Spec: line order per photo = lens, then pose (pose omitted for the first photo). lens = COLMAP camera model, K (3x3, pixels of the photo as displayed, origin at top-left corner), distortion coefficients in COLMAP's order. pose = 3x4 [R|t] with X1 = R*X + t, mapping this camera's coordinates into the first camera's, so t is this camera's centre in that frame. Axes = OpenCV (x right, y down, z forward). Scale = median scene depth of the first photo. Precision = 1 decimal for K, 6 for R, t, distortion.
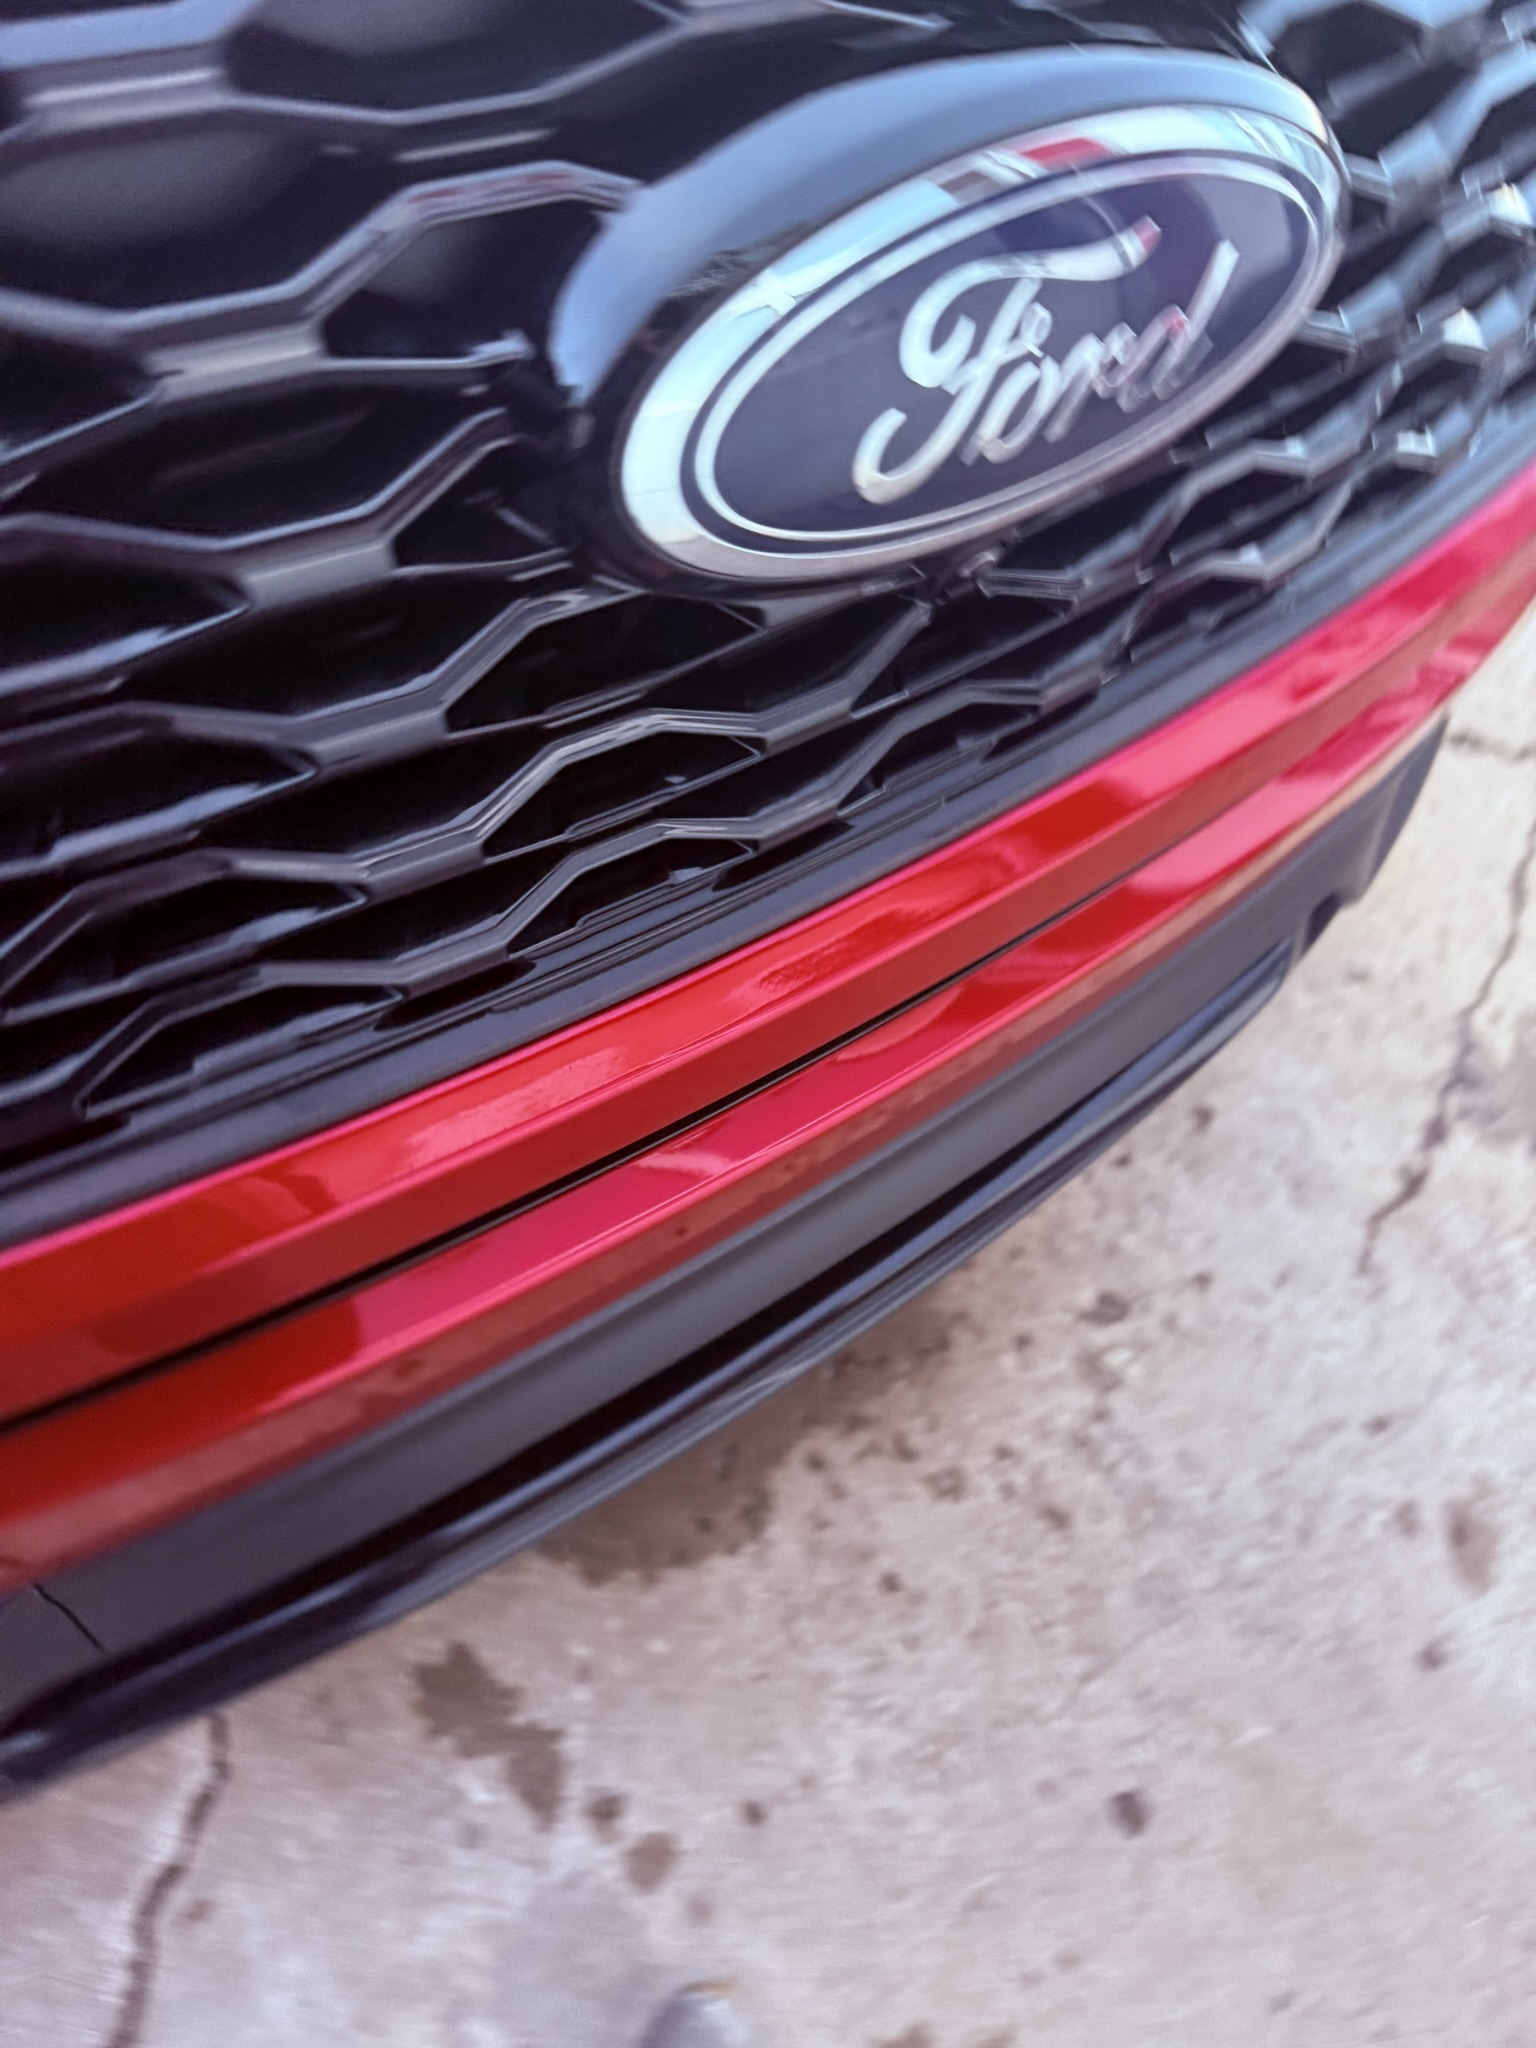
lens RADIAL K [[1456.5, 0, 738.4], [0, 1456.5, 1041.7], [0, 0, 1]] dist [0.010995, -0.018486]
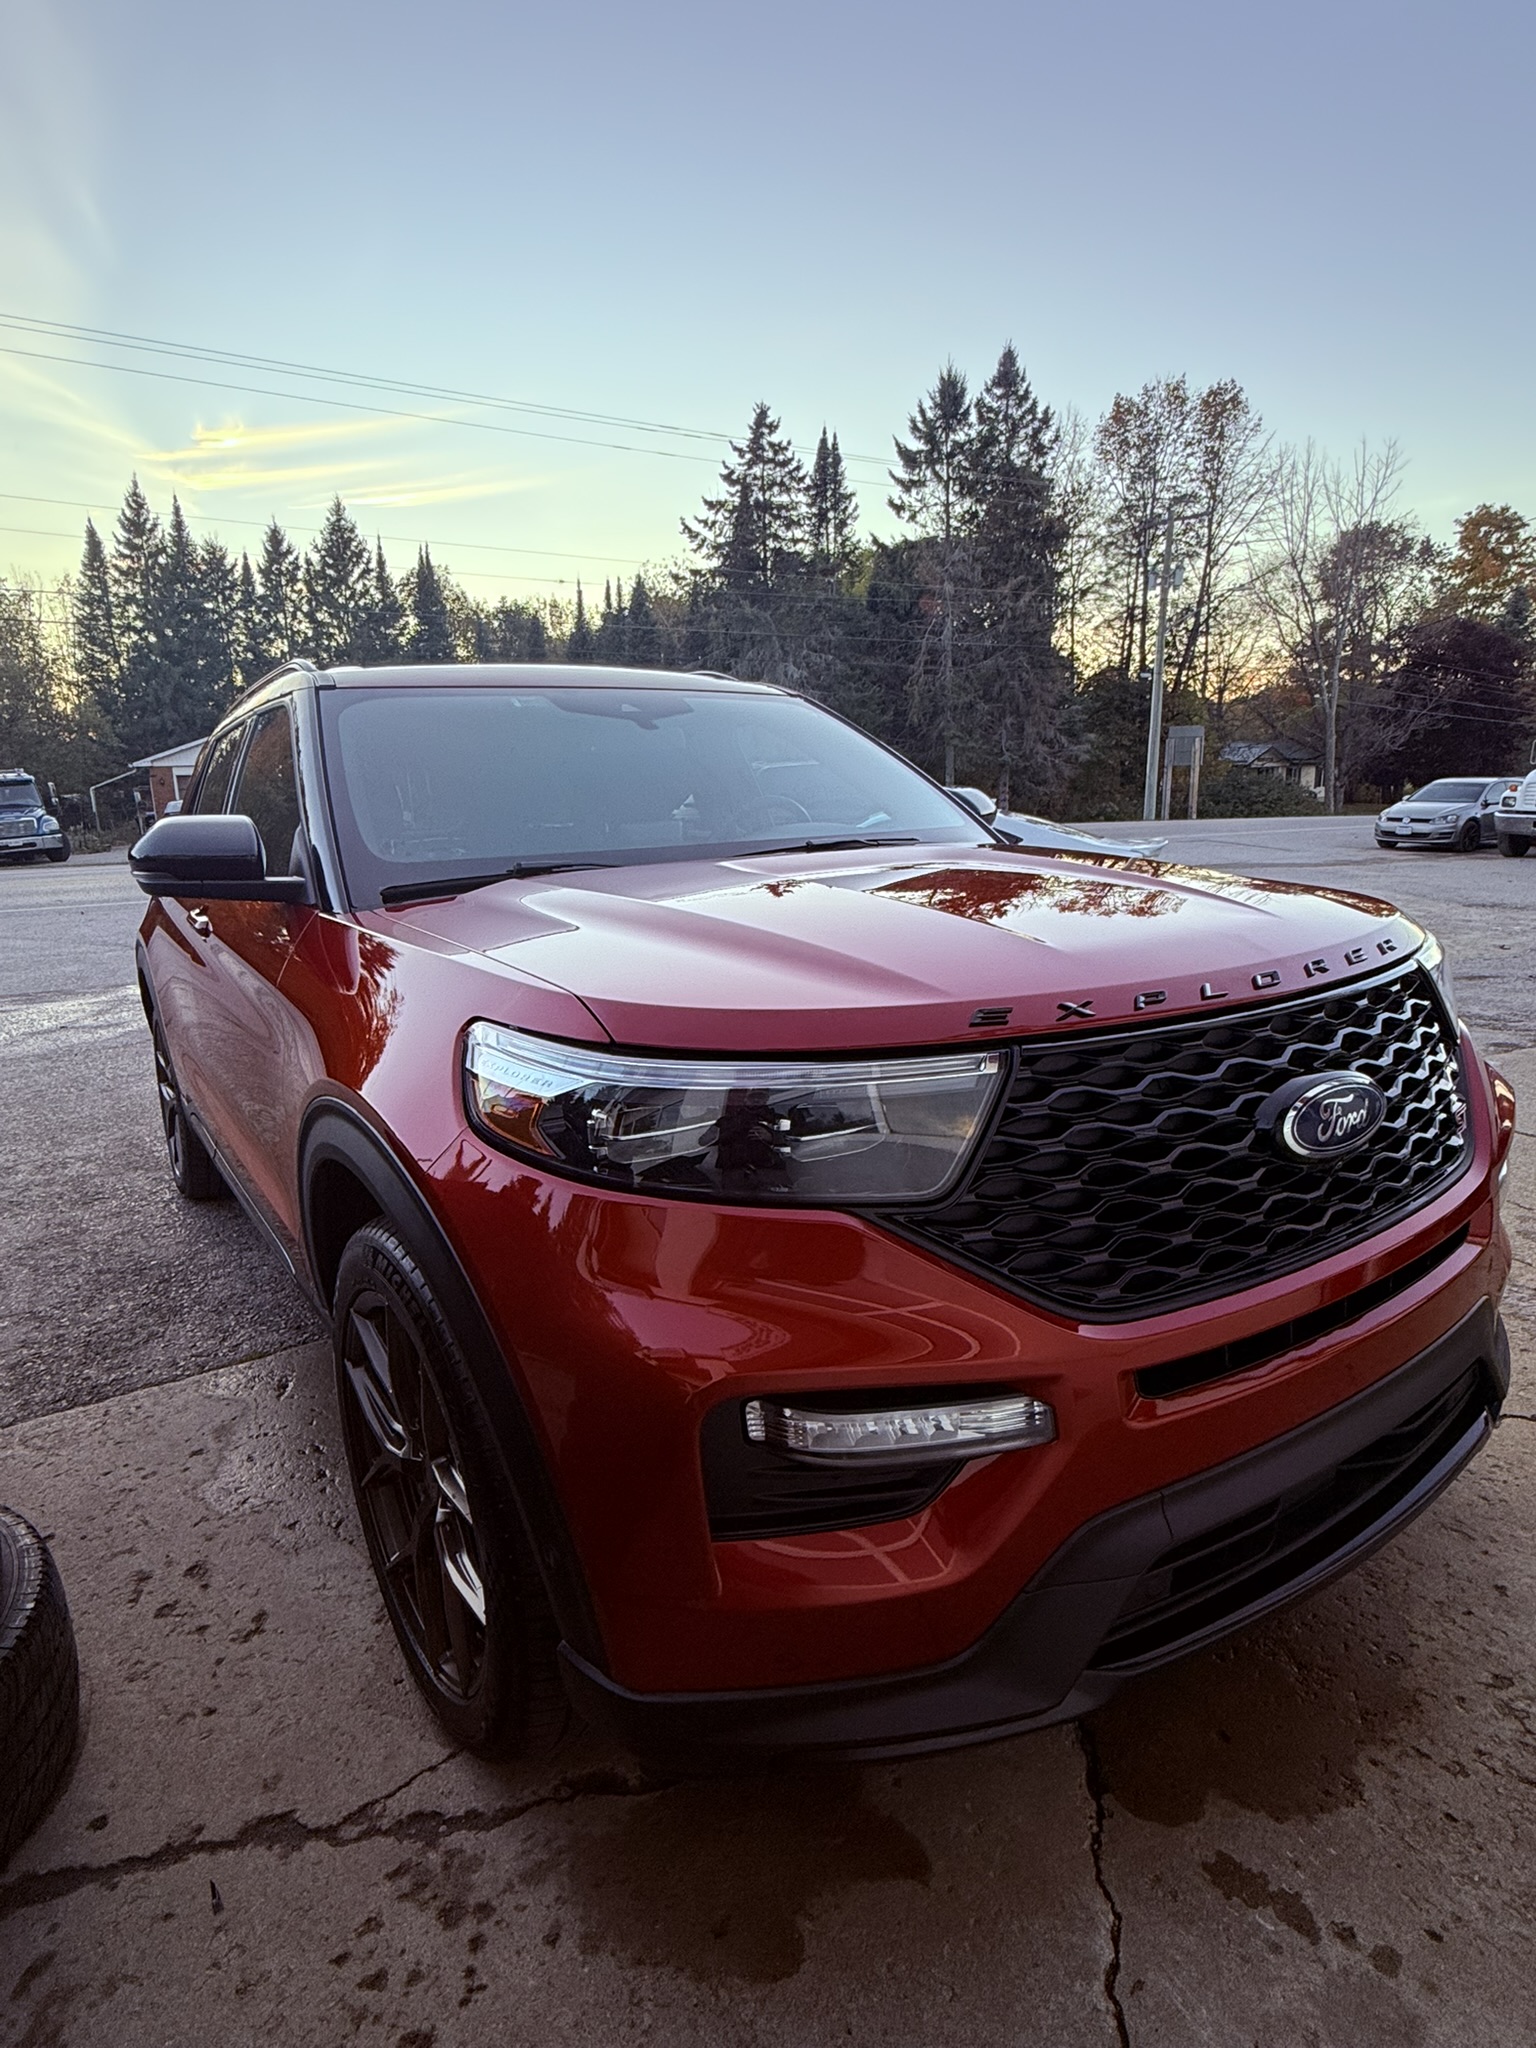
lens RADIAL K [[1124.5, 0, 769.5], [0, 1124.5, 1033.8], [0, 0, 1]] dist [0.001235, -0.001726]
pose [[0.987010, -0.150622, -0.055904, -0.505881], [0.063067, 0.683266, -0.727440, 0.692889], [0.147766, 0.714465, 0.683890, -0.735275]]
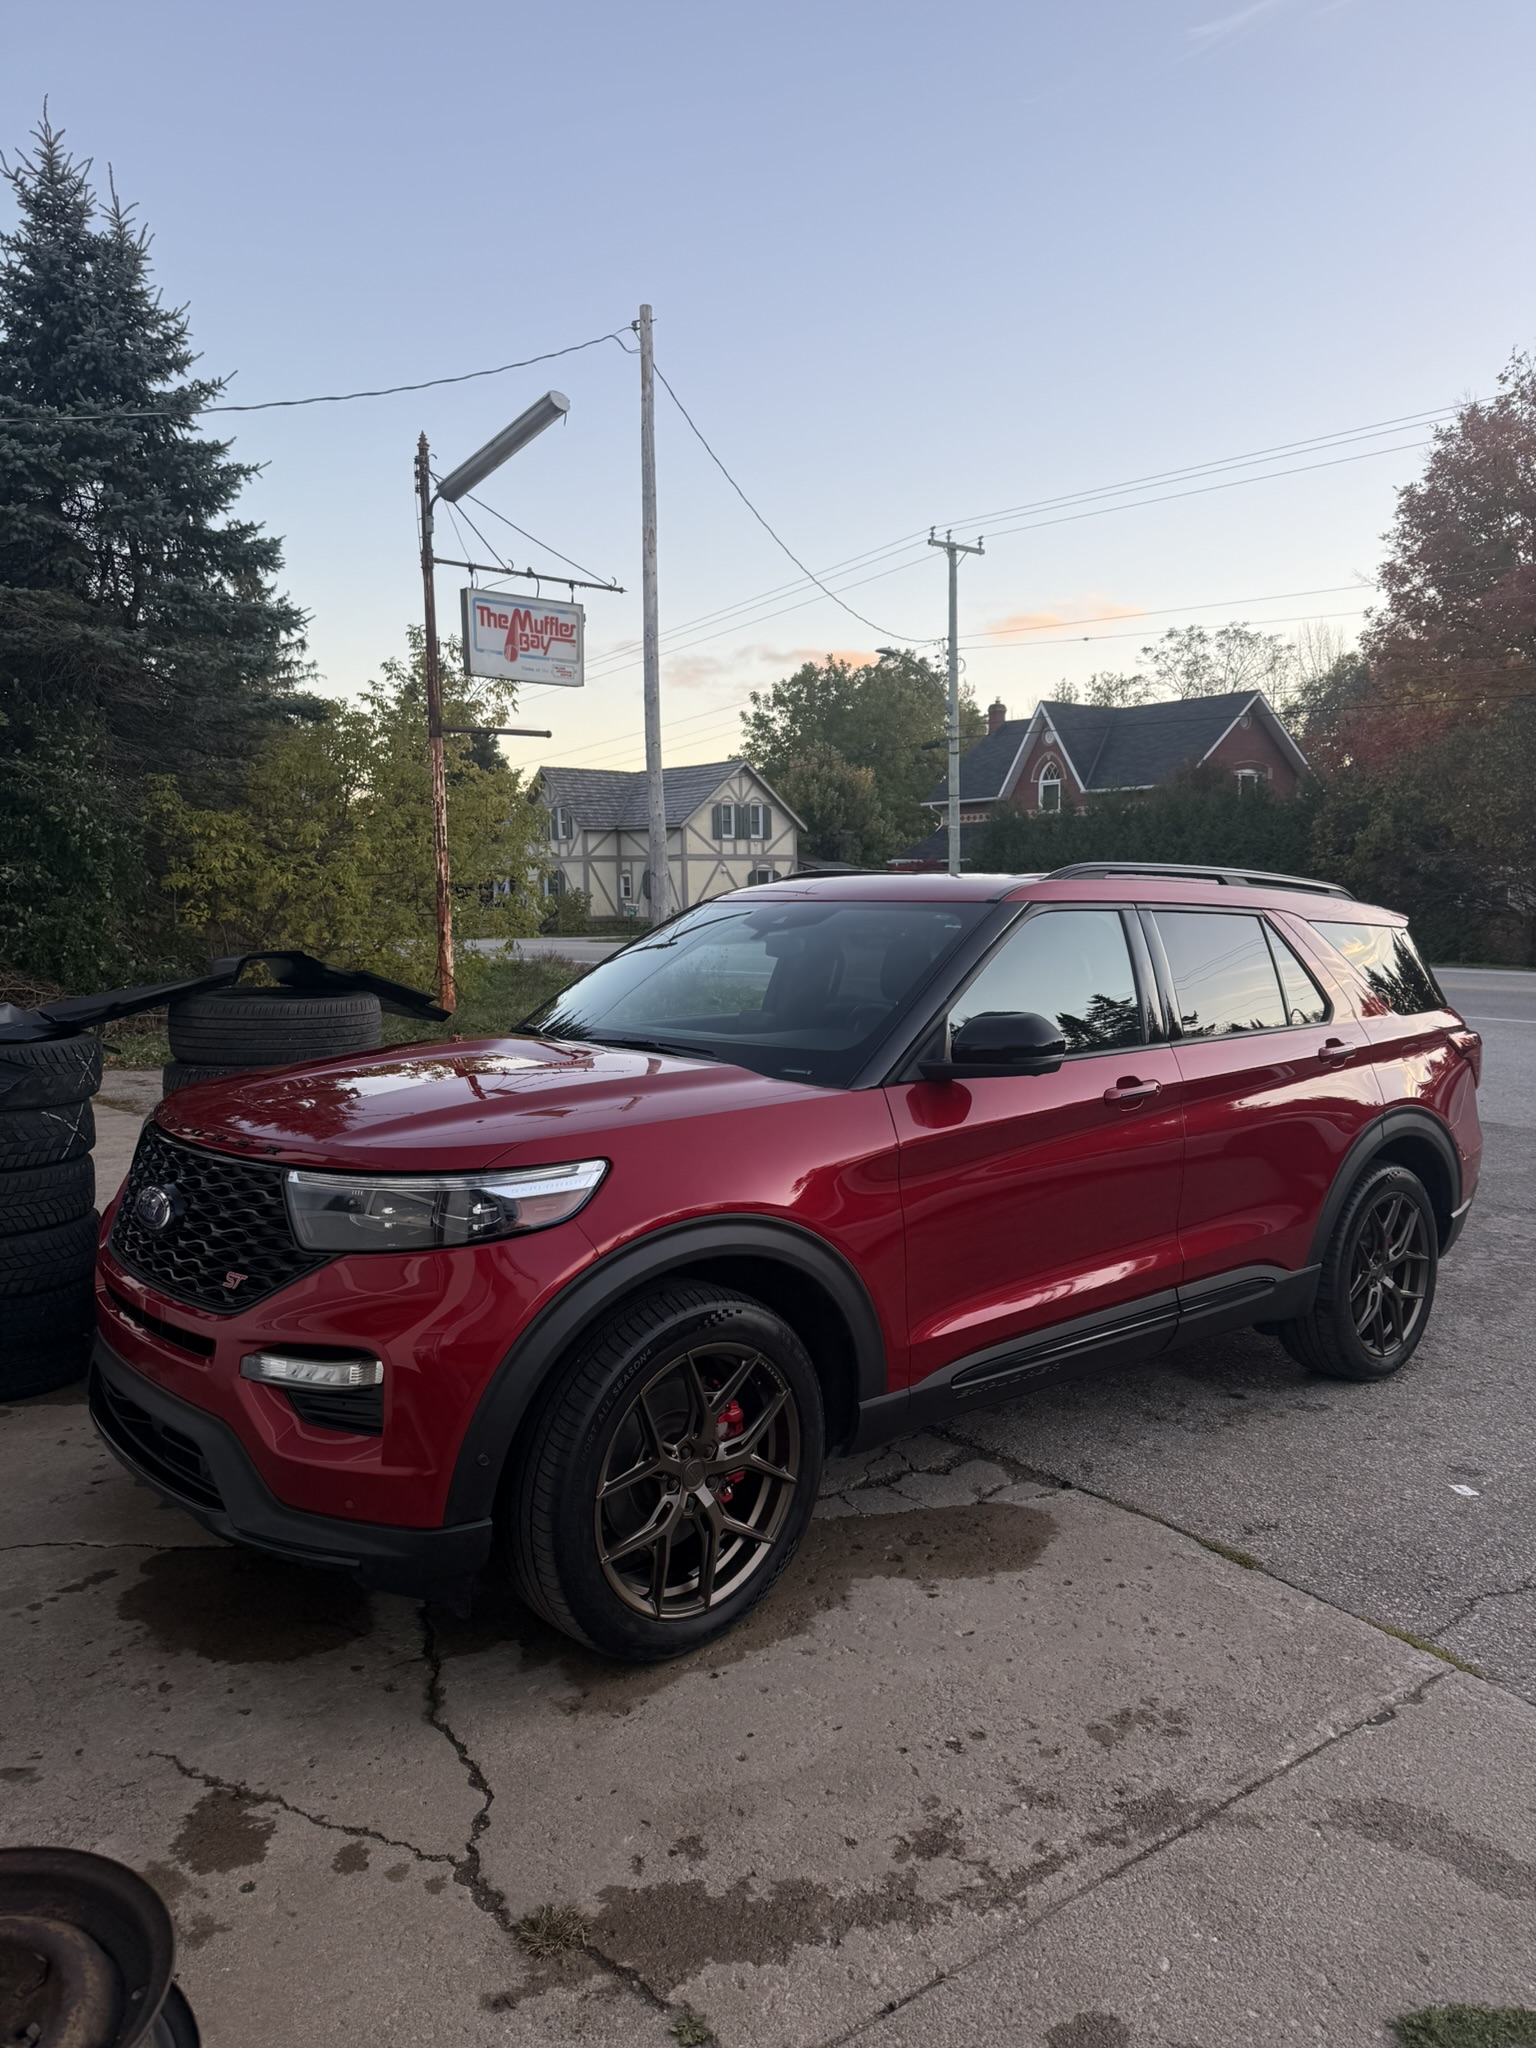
lens RADIAL K [[1456.5, 0, 775.1], [0, 1456.5, 1009.6], [0, 0, 1]] dist [0.010995, -0.018486]
pose [[0.086955, -0.047166, -0.995095, 3.294637], [-0.851372, 0.515171, -0.098814, -1.191654], [0.517305, 0.855788, 0.004641, 0.653108]]
